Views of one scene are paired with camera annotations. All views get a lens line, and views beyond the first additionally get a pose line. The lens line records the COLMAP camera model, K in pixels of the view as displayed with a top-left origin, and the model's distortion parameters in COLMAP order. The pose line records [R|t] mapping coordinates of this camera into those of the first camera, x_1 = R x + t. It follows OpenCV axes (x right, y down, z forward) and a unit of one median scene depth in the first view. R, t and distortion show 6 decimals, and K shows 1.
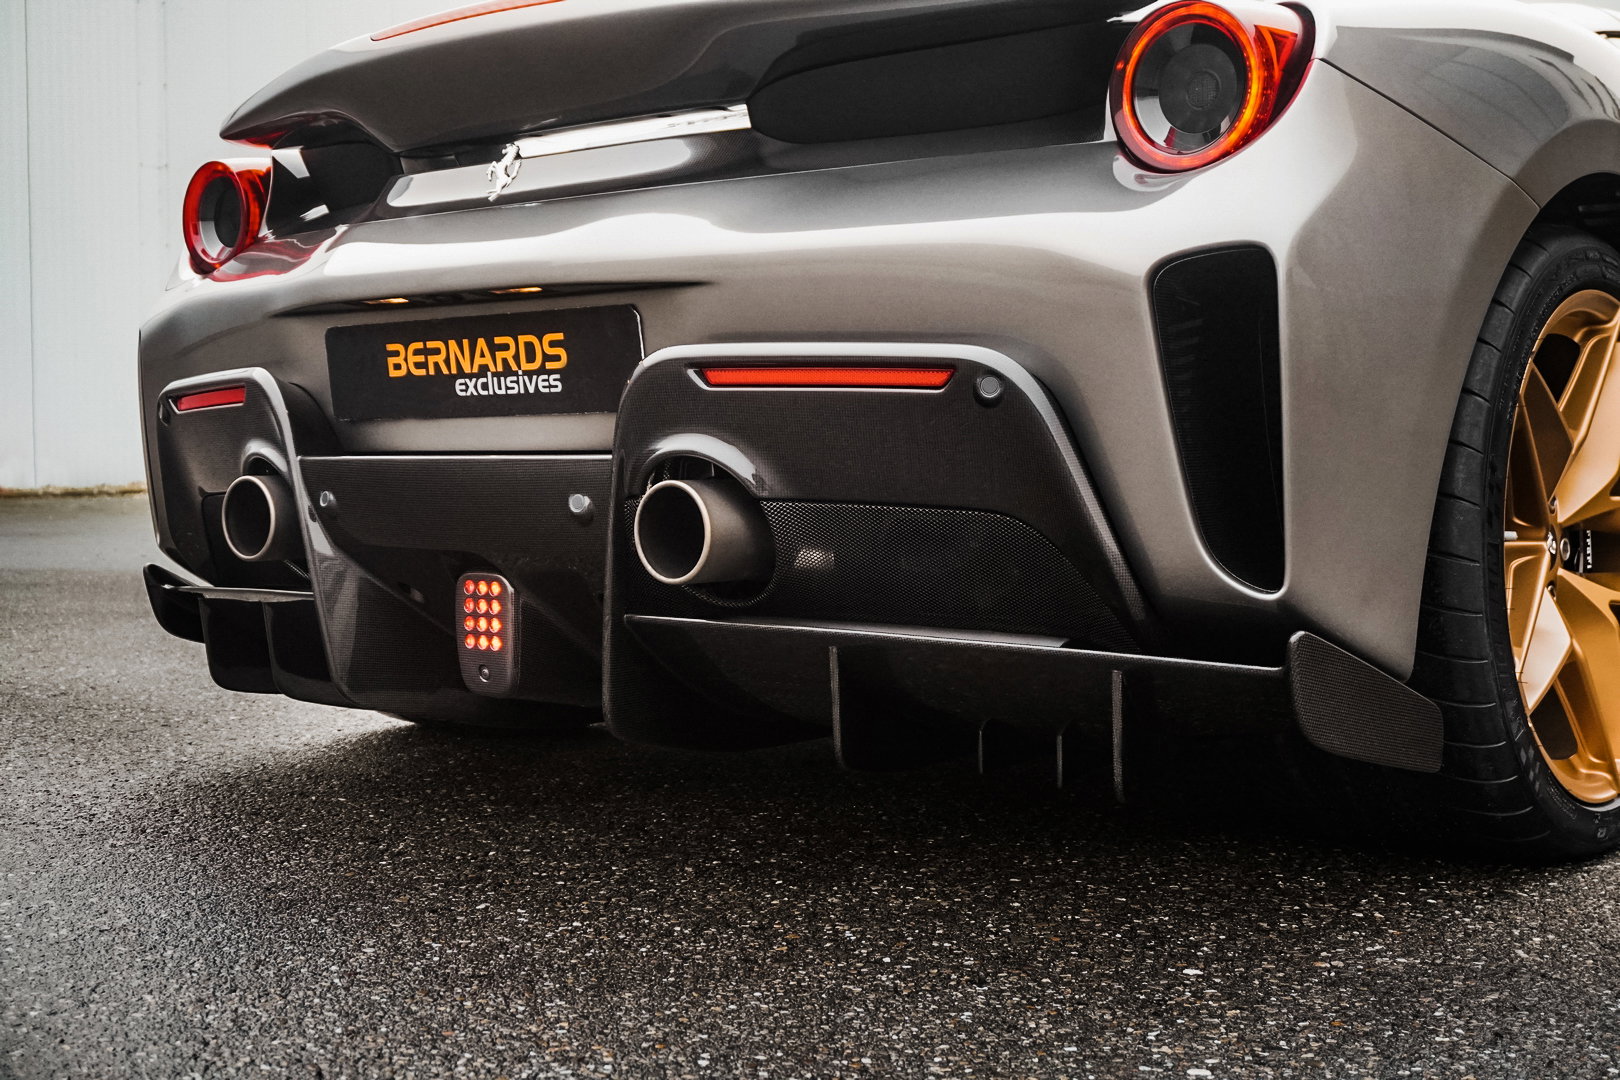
lens RADIAL K [[2102.9, 0, 812.7], [0, 2102.9, 510.1], [0, 0, 1]] dist [-0.017524, -0.019822]
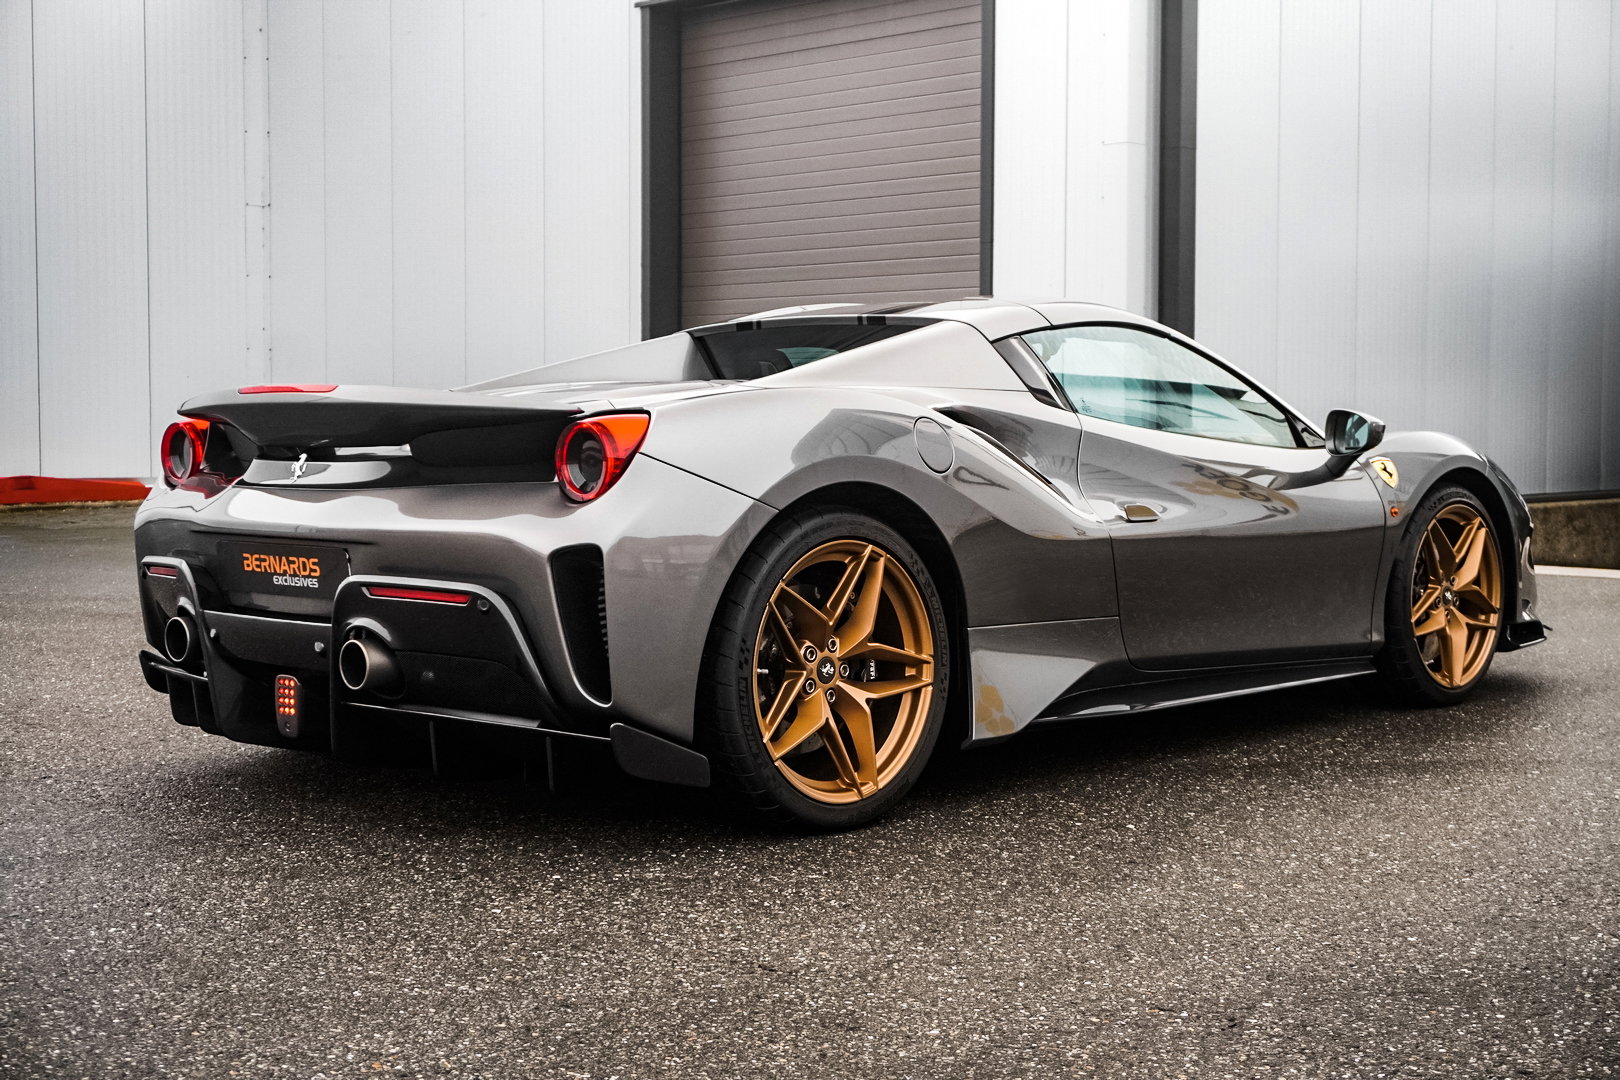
lens RADIAL K [[2185.3, 0, 810.0], [0, 2185.3, 540.0], [0, 0, 1]] dist [-0.023355, 0.015849]
pose [[0.997512, 0.010916, -0.069649, 0.475046], [-0.009200, 0.999647, 0.024908, -0.152555], [0.069896, -0.024206, 0.997261, -0.999633]]
